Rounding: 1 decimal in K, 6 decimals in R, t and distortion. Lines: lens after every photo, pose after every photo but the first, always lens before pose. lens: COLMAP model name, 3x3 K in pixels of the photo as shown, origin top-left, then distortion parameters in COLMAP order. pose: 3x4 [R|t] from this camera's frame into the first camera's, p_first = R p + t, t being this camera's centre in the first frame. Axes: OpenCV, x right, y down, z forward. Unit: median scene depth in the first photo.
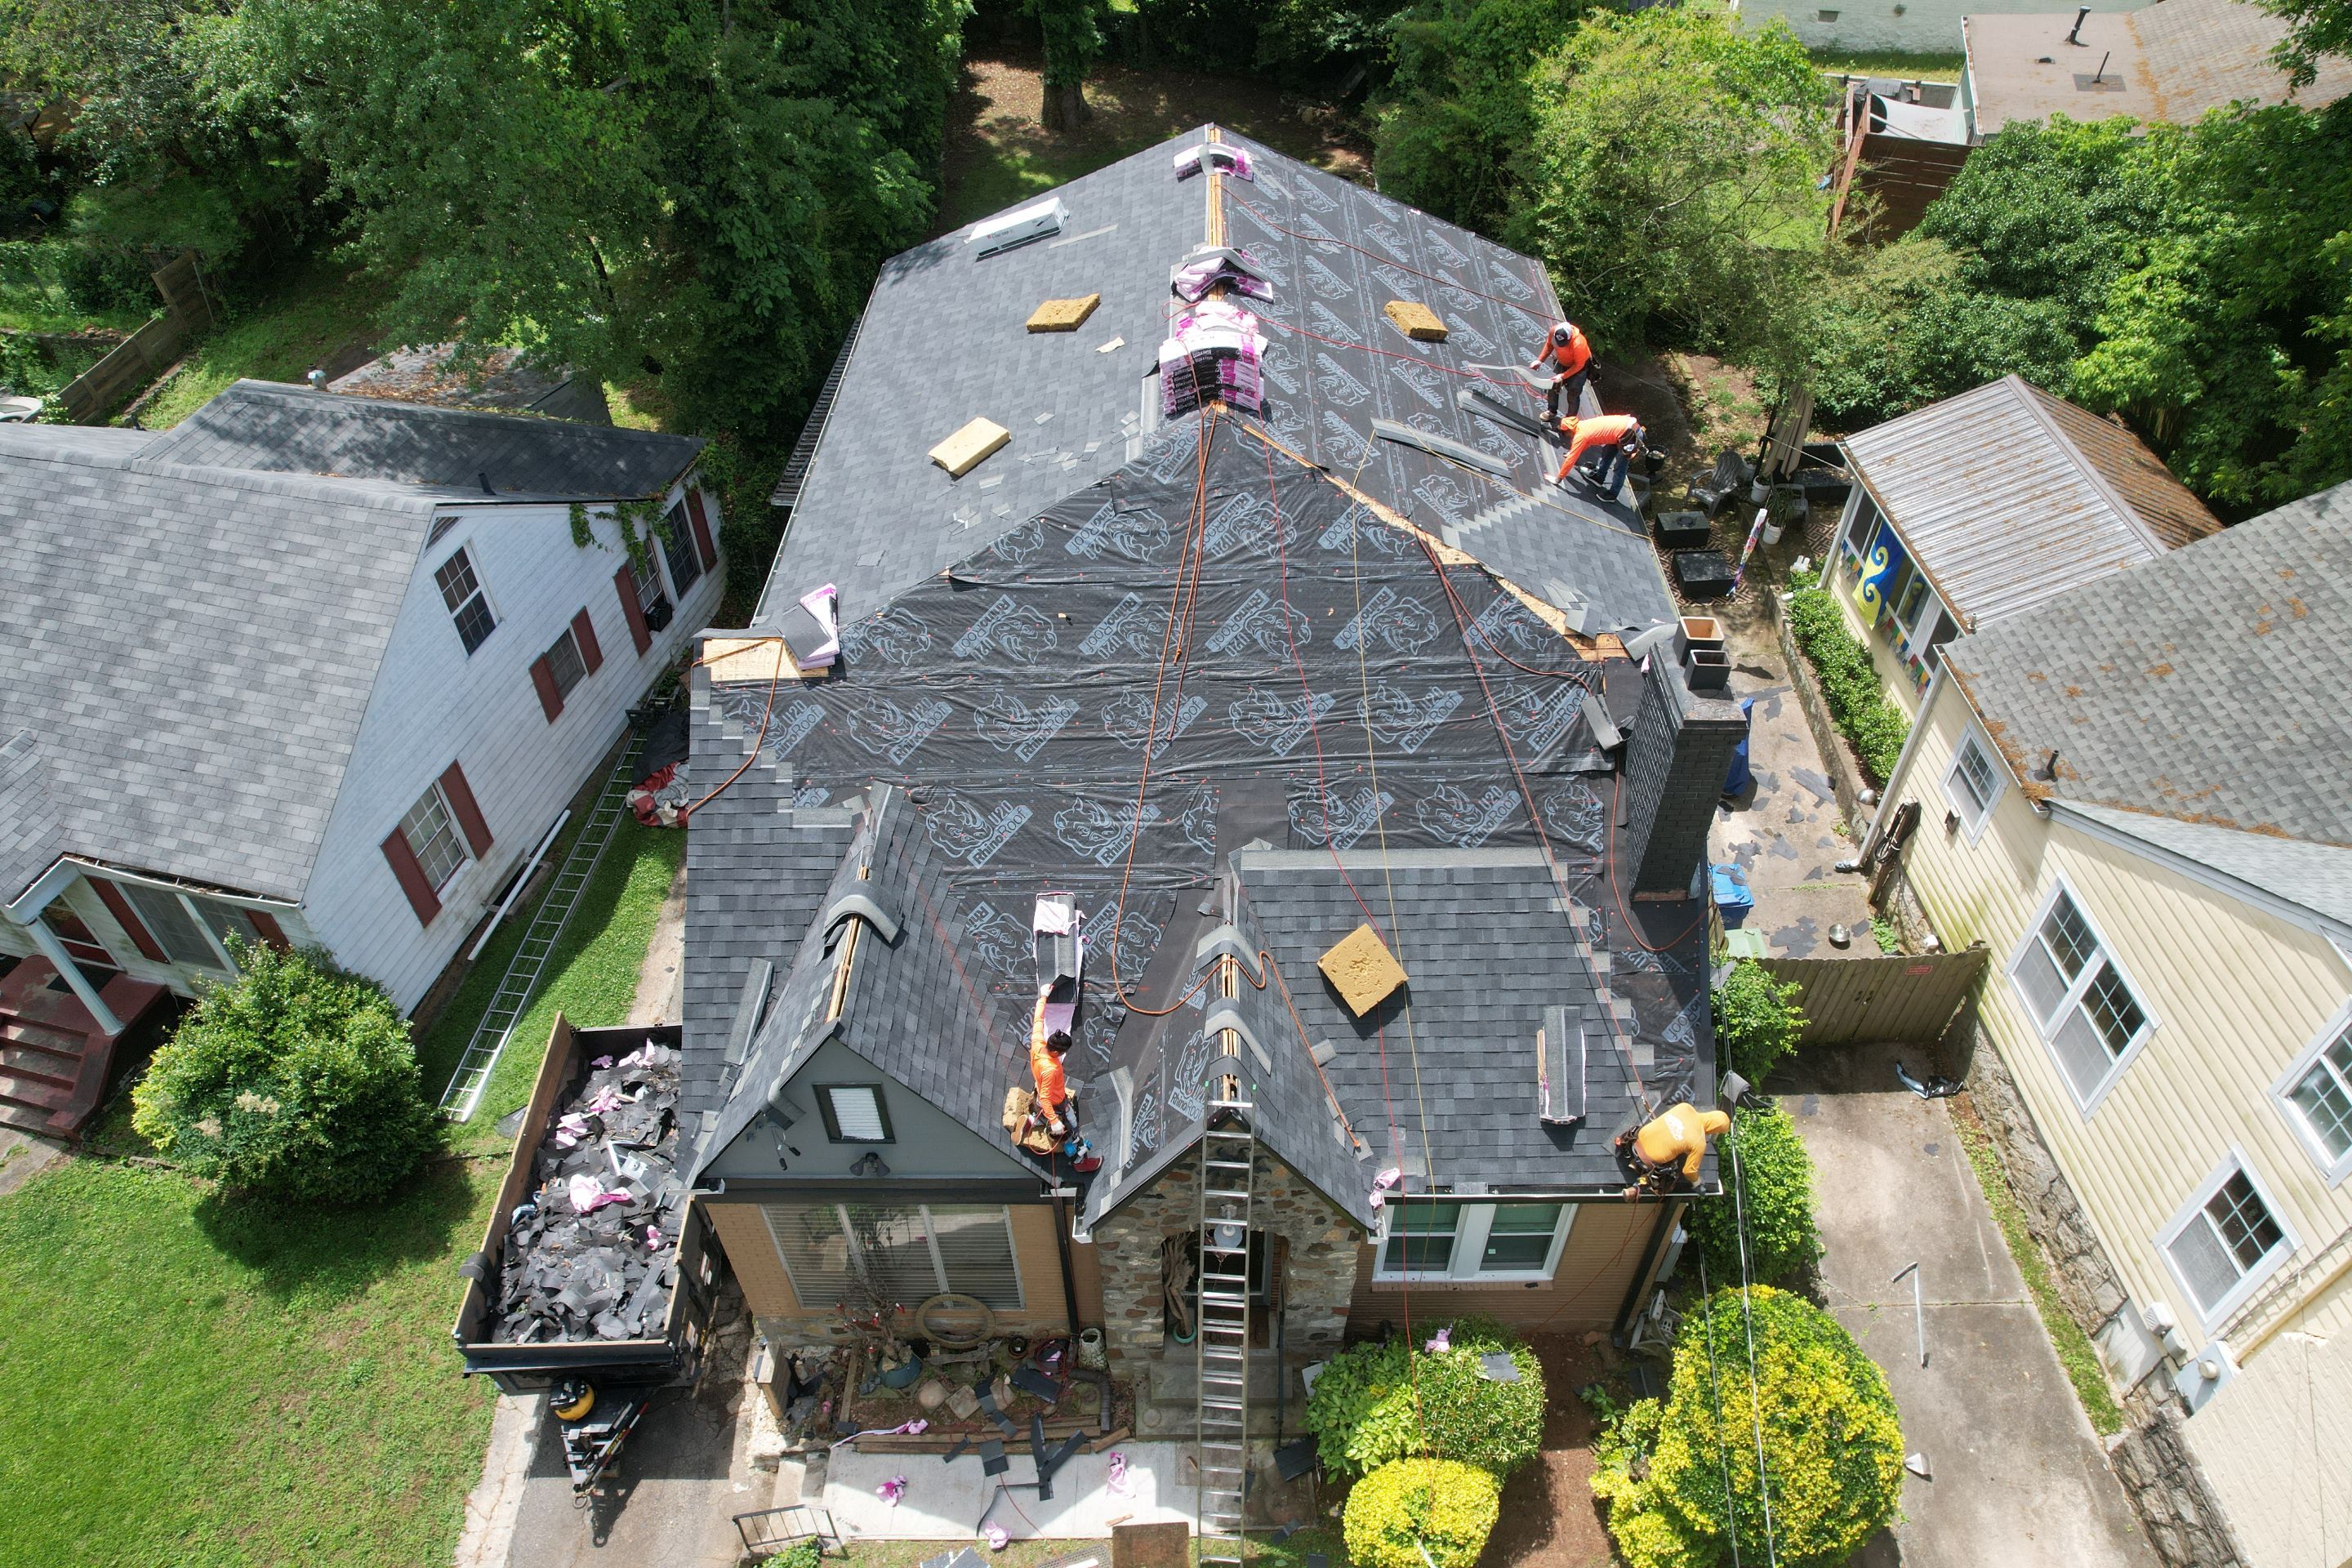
lens RADIAL K [[1492.4, 0, 1183.7], [0, 1492.4, 785.0], [0, 0, 1]] dist [-0.067040, 0.069446]
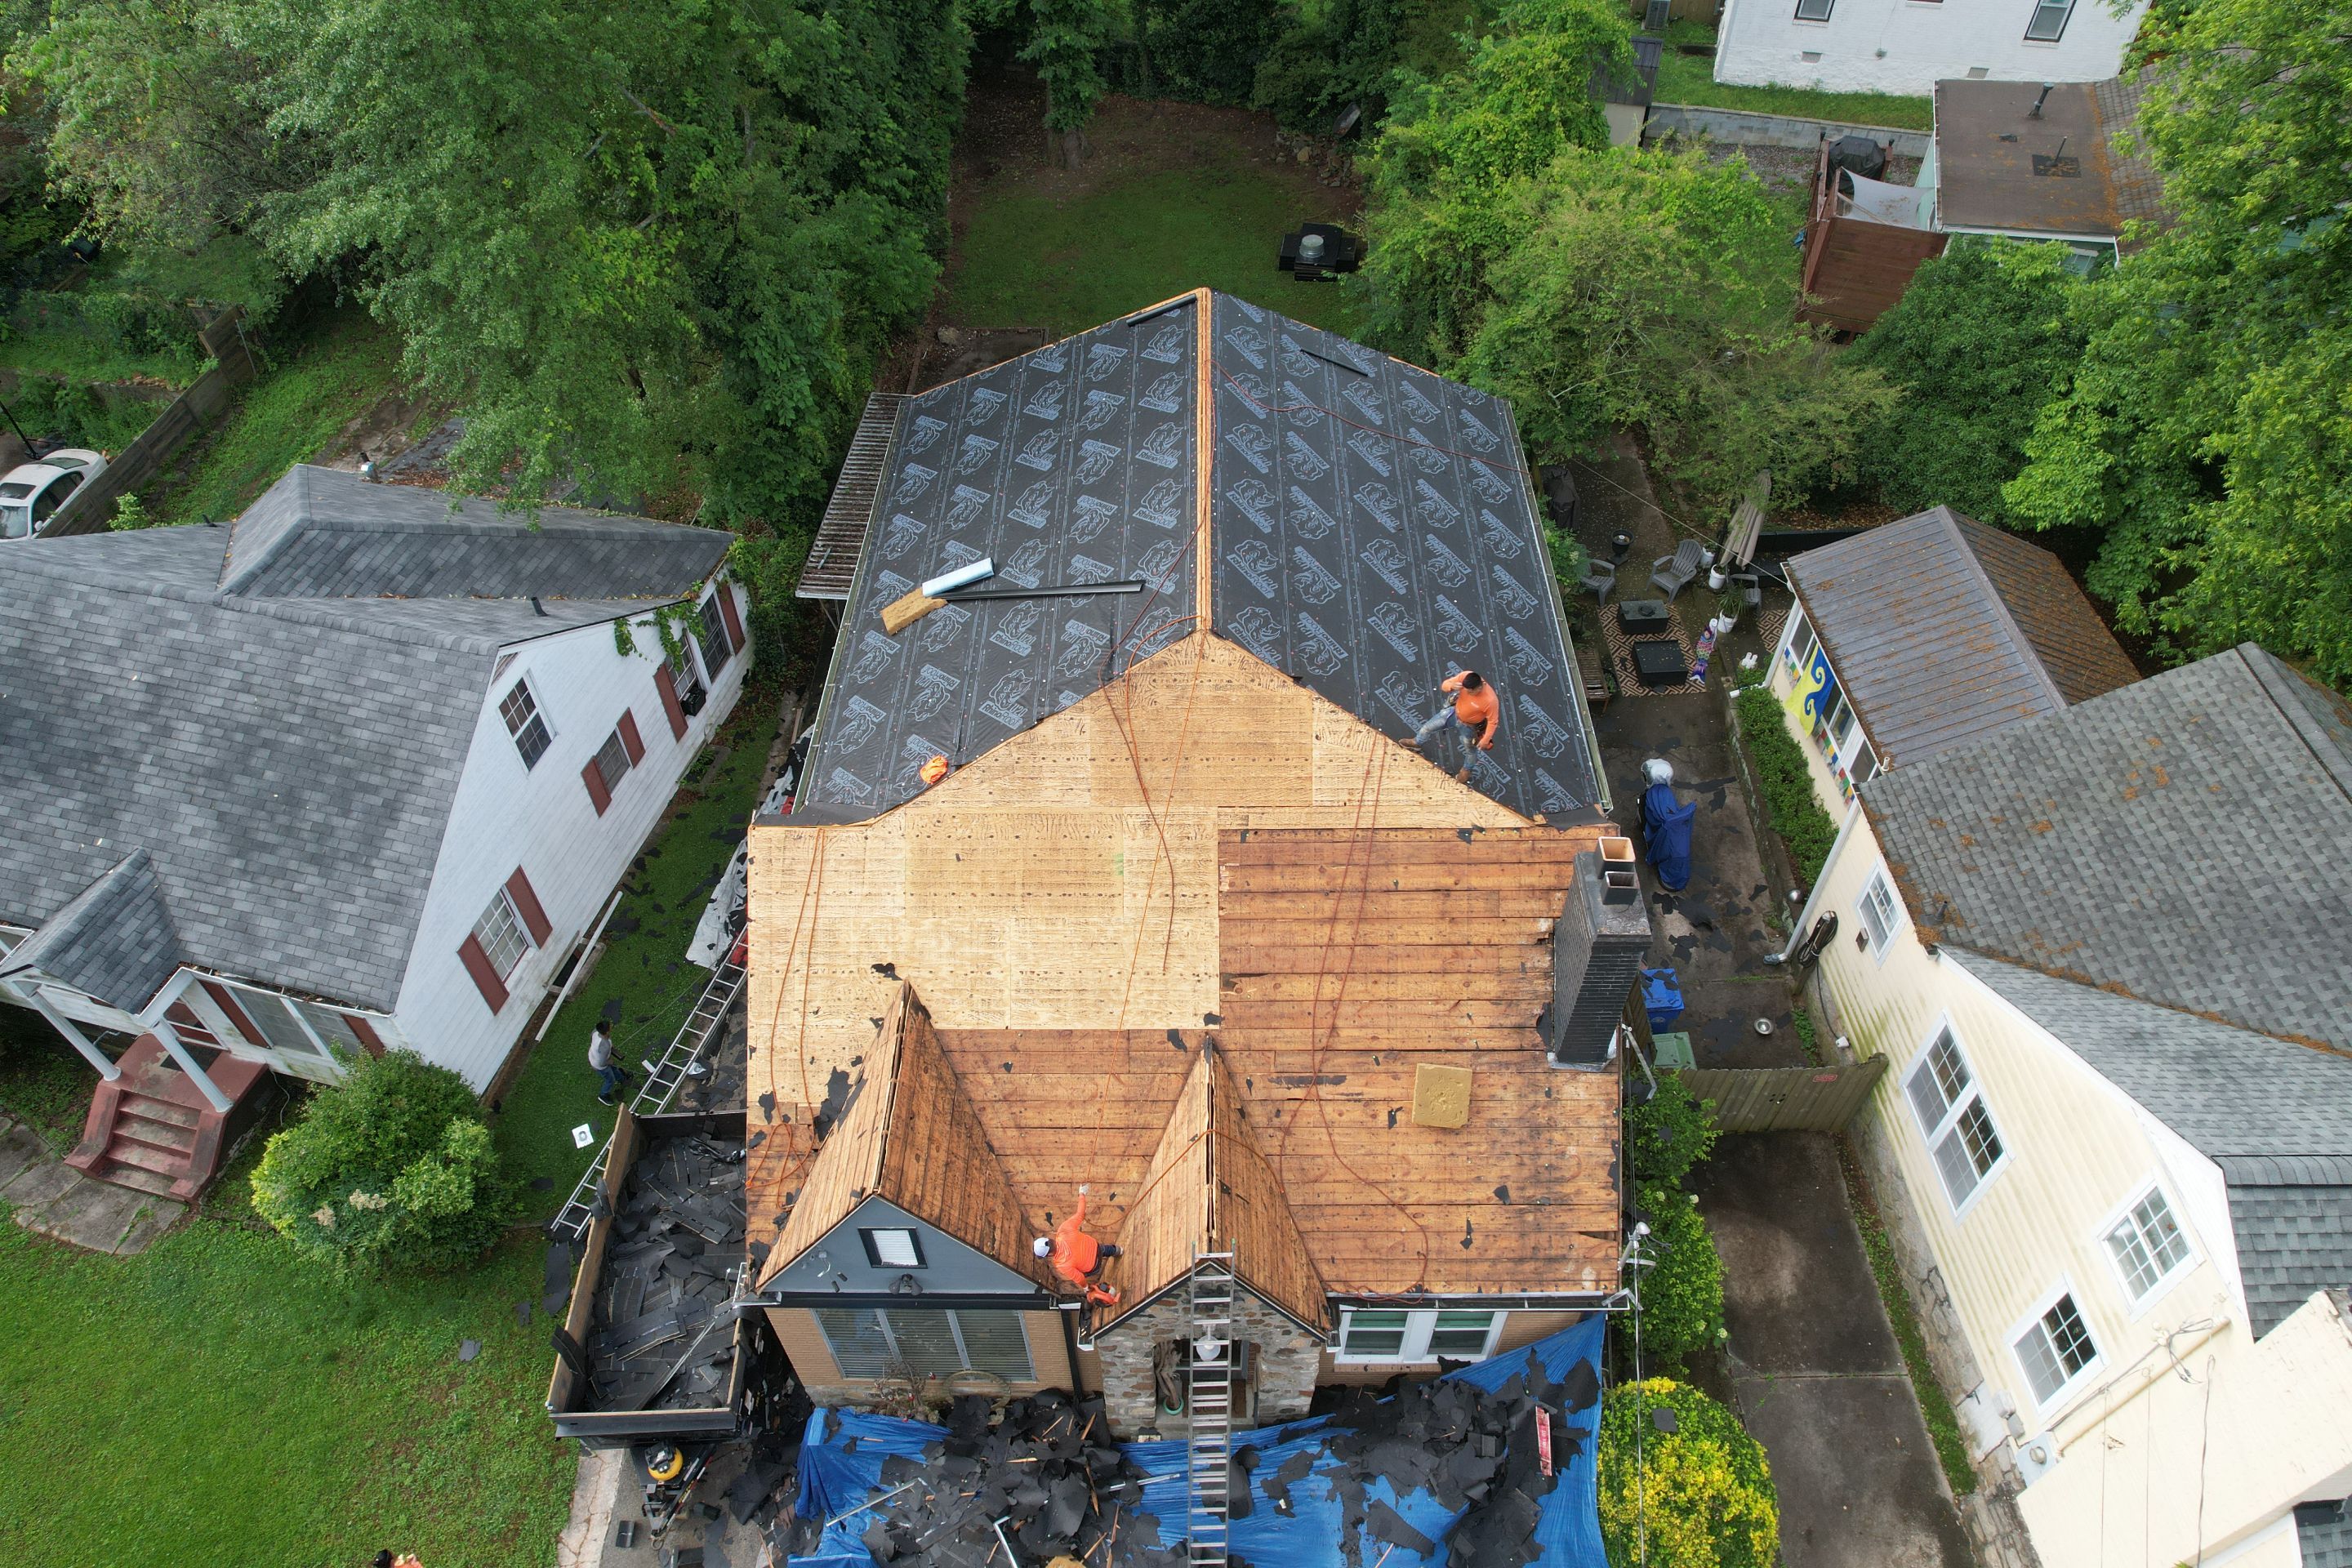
lens RADIAL K [[1492.4, 0, 1183.7], [0, 1492.4, 785.0], [0, 0, 1]] dist [-0.067040, 0.069446]
pose [[0.999994, 0.002824, -0.001918, 0.008911], [-0.002712, 0.998418, 0.056171, -0.169516], [0.002074, -0.056165, 0.998419, -0.124586]]
